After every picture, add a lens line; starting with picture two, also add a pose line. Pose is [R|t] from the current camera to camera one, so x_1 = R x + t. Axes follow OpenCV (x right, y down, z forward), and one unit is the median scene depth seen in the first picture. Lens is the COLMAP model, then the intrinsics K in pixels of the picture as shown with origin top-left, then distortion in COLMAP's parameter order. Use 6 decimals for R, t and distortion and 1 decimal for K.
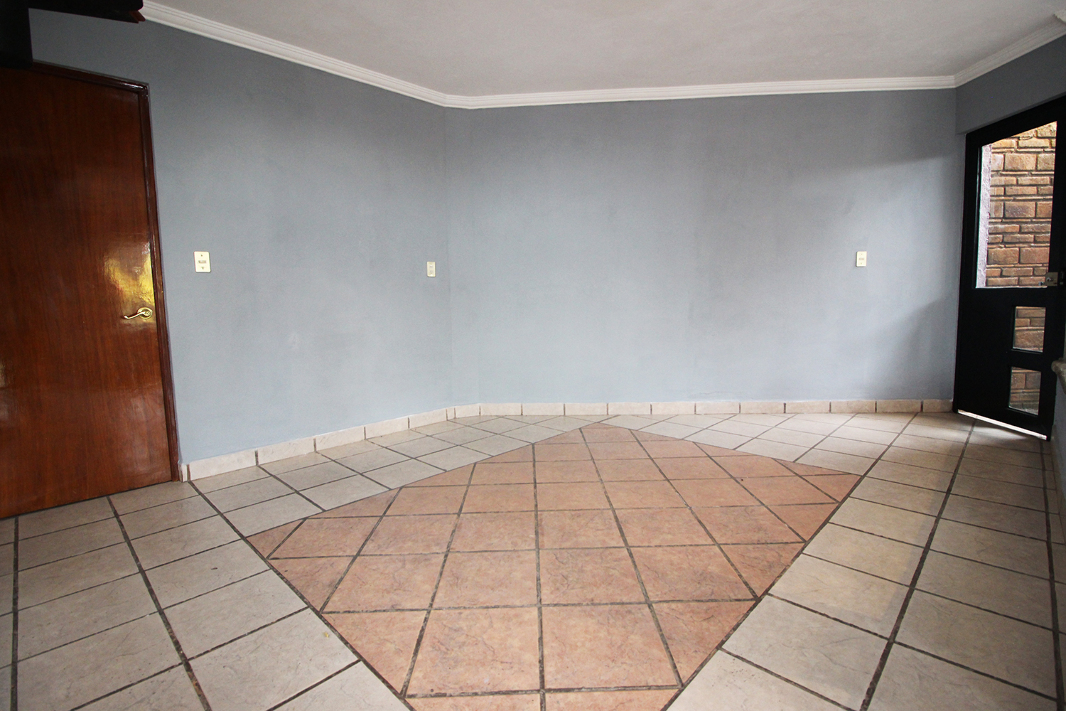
lens RADIAL K [[499.3, 0, 533.4], [0, 499.3, 351.9], [0, 0, 1]] dist [-0.002770, -0.001795]
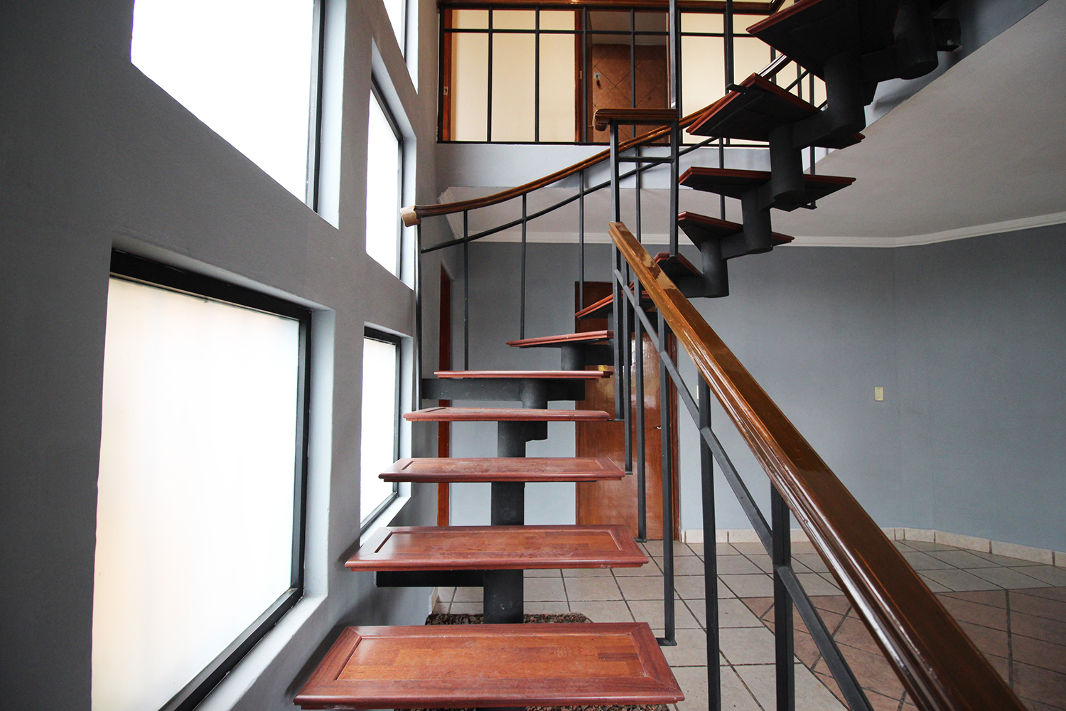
lens RADIAL K [[499.3, 0, 532.9], [0, 499.3, 355.6], [0, 0, 1]] dist [-0.002770, -0.001795]
pose [[0.725108, -0.003712, -0.688625, -0.001798], [-0.082061, 0.992394, -0.091758, -0.115950], [0.683729, 0.123043, 0.719288, -0.427087]]
